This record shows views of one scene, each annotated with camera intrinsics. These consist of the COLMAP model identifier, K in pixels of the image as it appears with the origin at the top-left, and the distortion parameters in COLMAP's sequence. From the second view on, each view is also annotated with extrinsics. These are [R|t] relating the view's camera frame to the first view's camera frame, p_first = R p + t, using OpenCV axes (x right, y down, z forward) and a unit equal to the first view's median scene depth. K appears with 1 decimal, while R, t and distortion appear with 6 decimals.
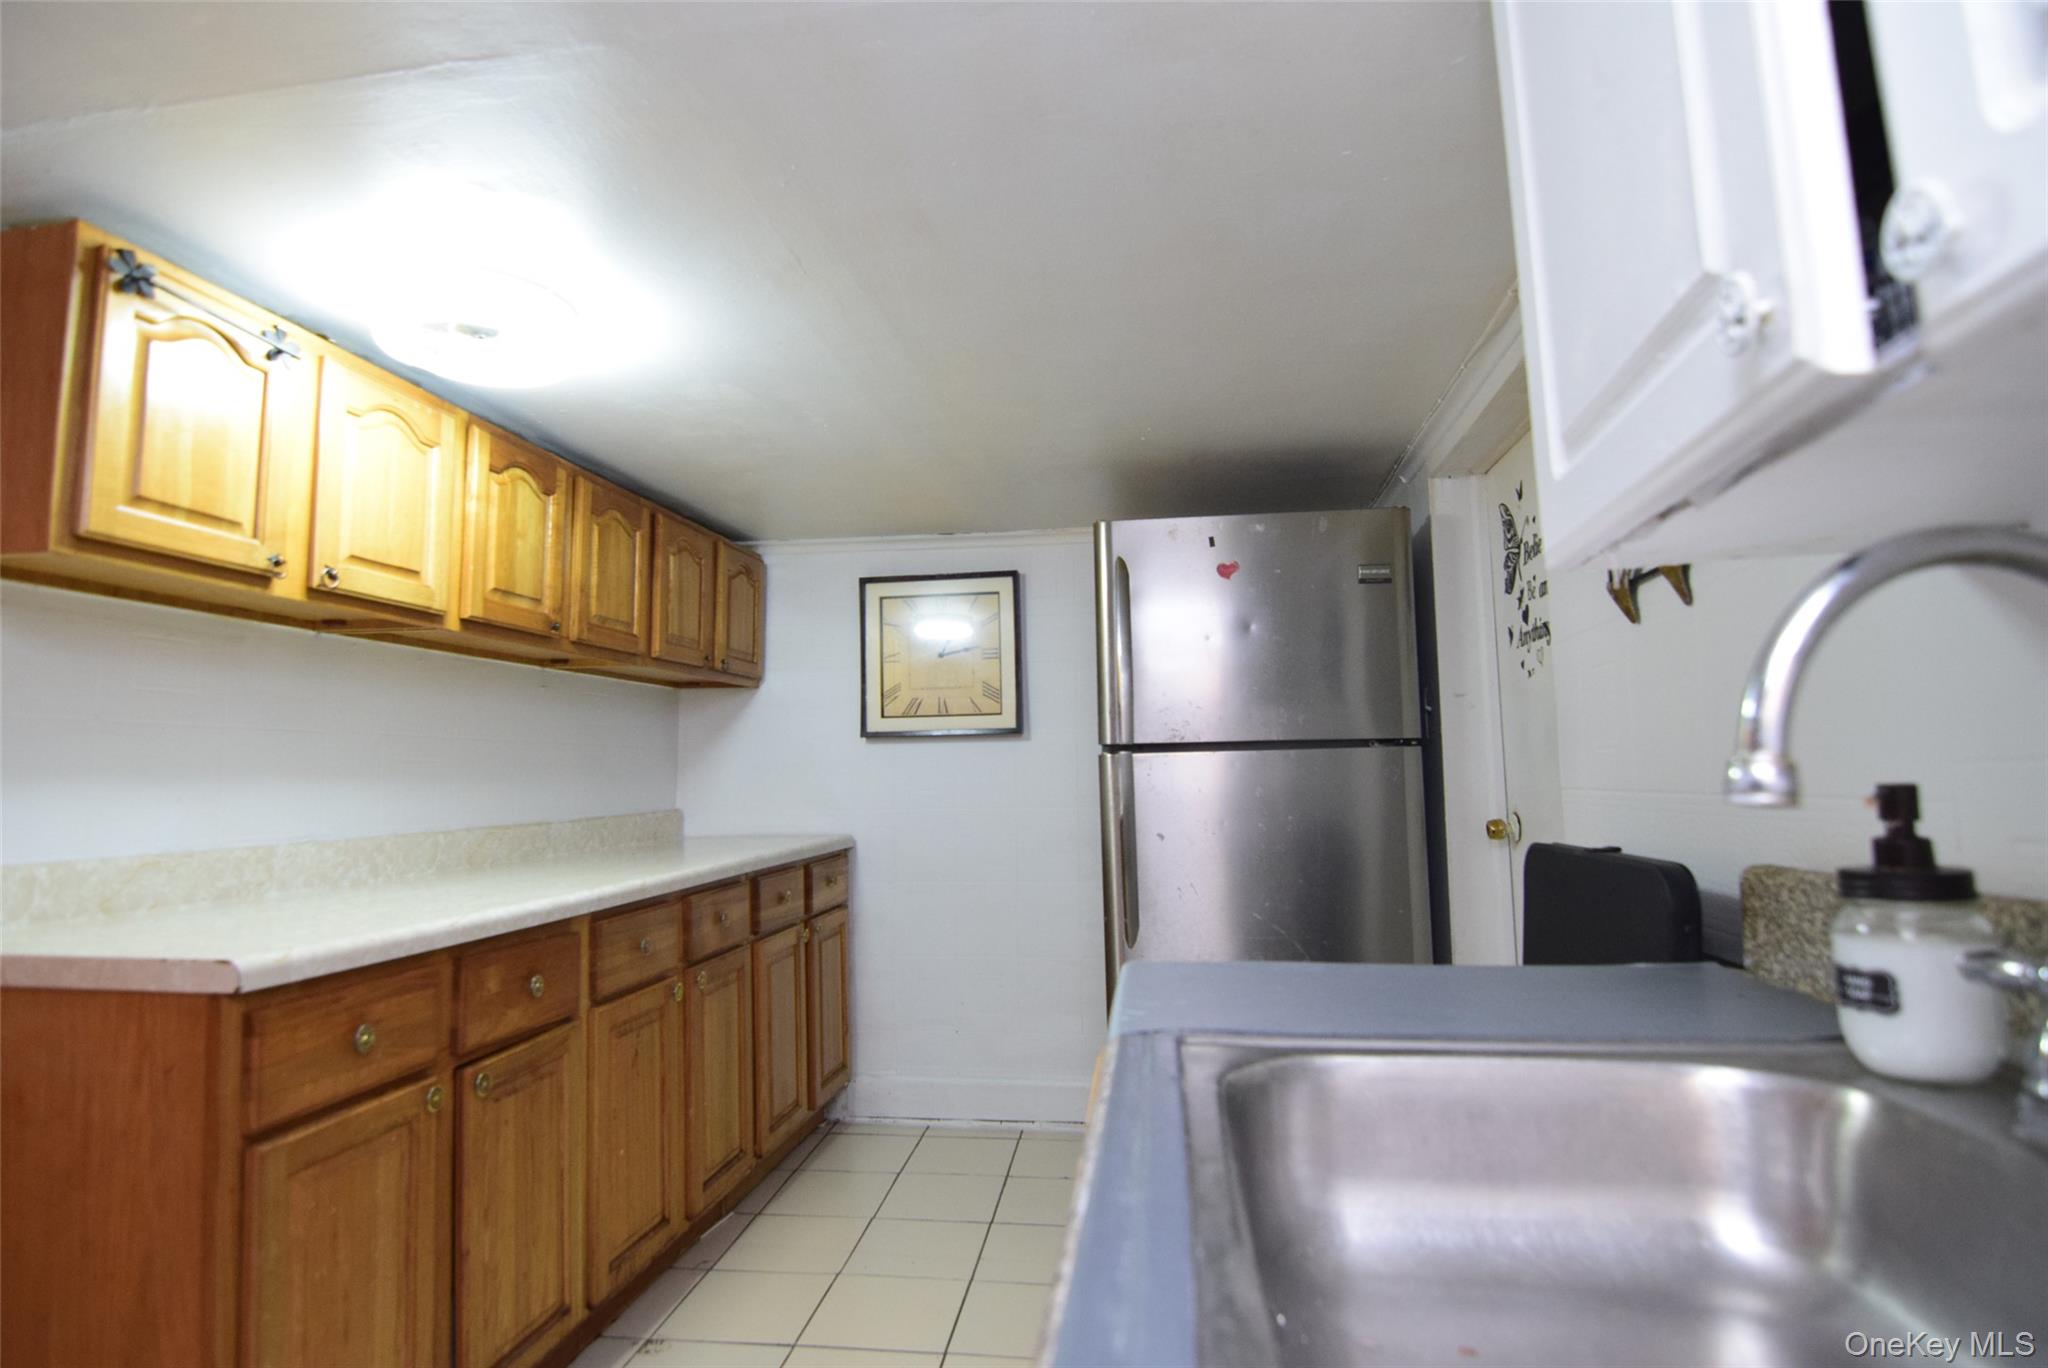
lens RADIAL K [[1061.0, 0, 1020.5], [0, 1061.0, 679.6], [0, 0, 1]] dist [-0.005761, -0.013552]
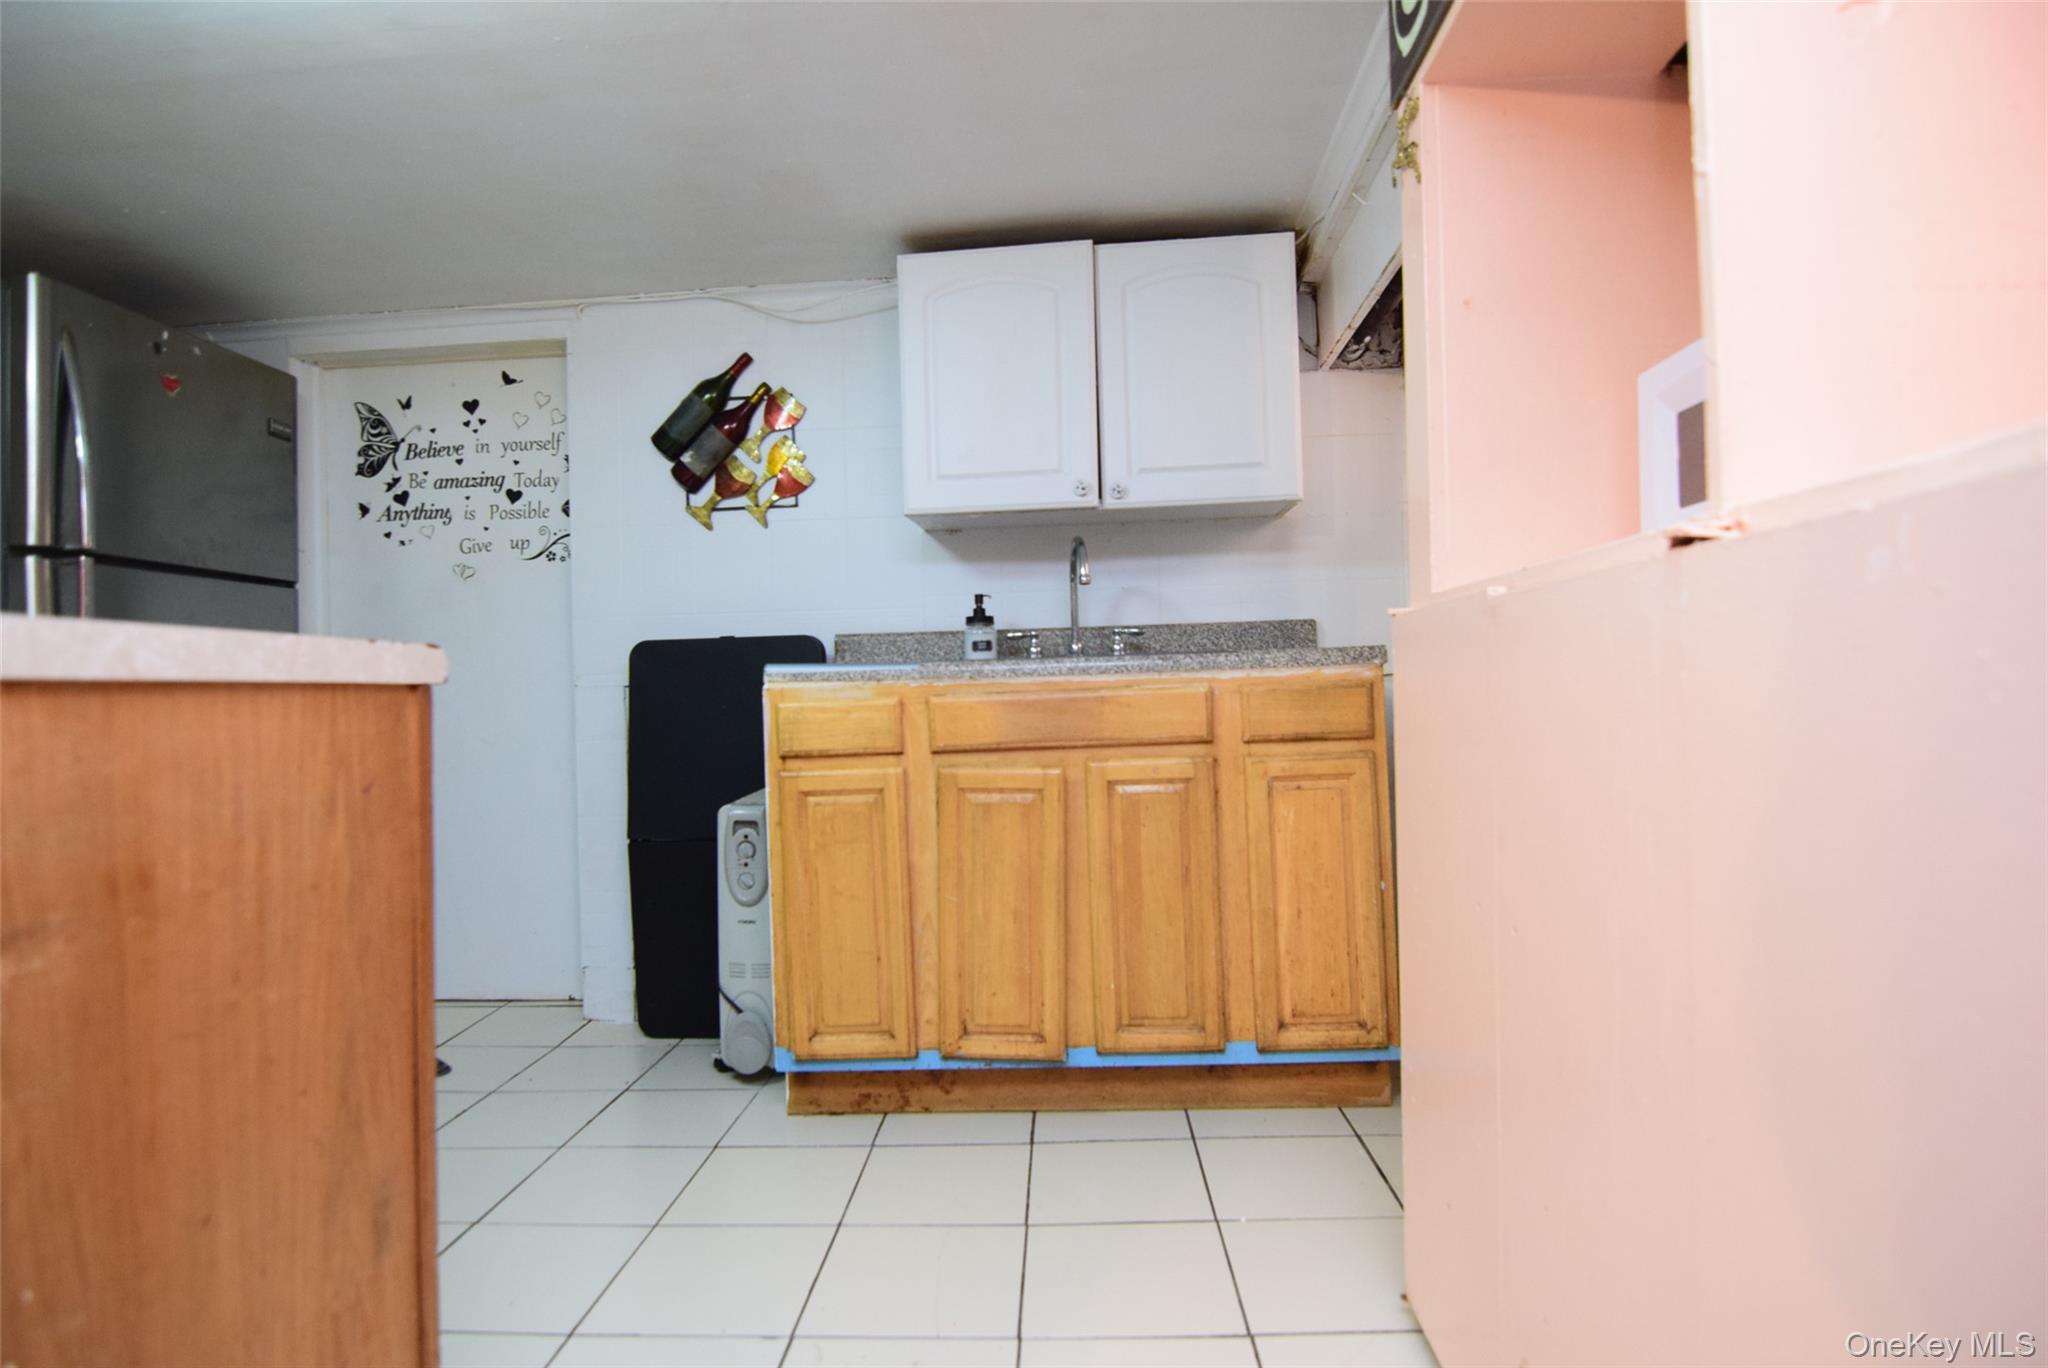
lens RADIAL K [[1061.0, 0, 1020.5], [0, 1061.0, 679.6], [0, 0, 1]] dist [-0.005761, -0.013552]
pose [[-0.069389, 0.033129, 0.997039, -0.952988], [-0.070653, 0.996775, -0.038038, 0.173342], [-0.995085, -0.073083, -0.066824, 0.347615]]
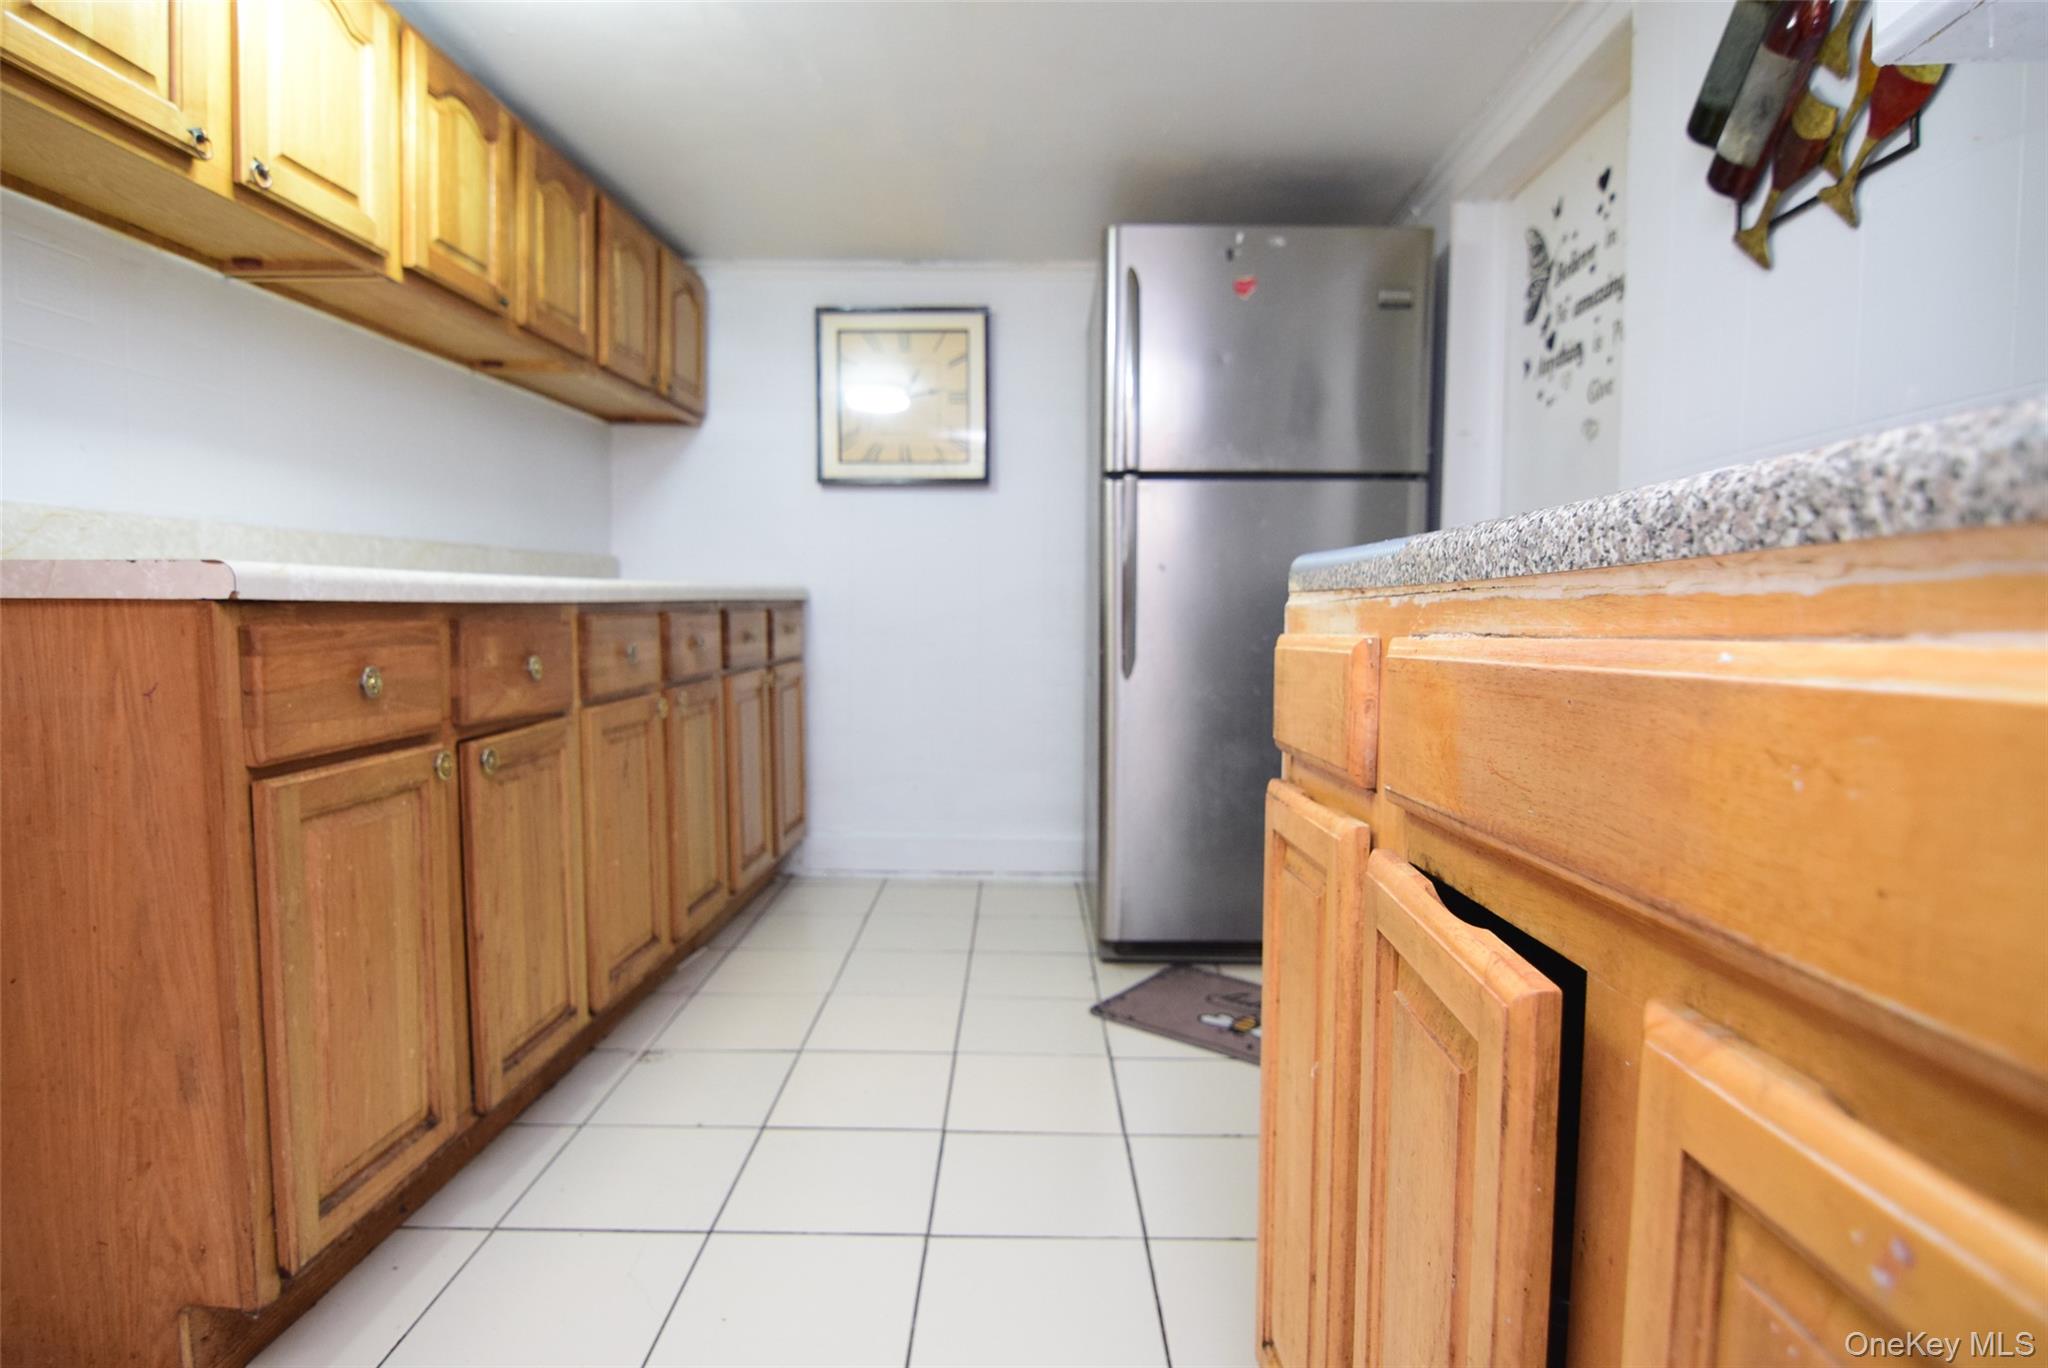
lens RADIAL K [[1061.0, 0, 1020.5], [0, 1061.0, 679.6], [0, 0, 1]] dist [-0.005761, -0.013552]
pose [[0.993194, 0.015935, 0.115378, -0.127613], [-0.033811, 0.987385, 0.154685, 0.124303], [-0.111458, -0.157533, 0.981204, 0.055487]]
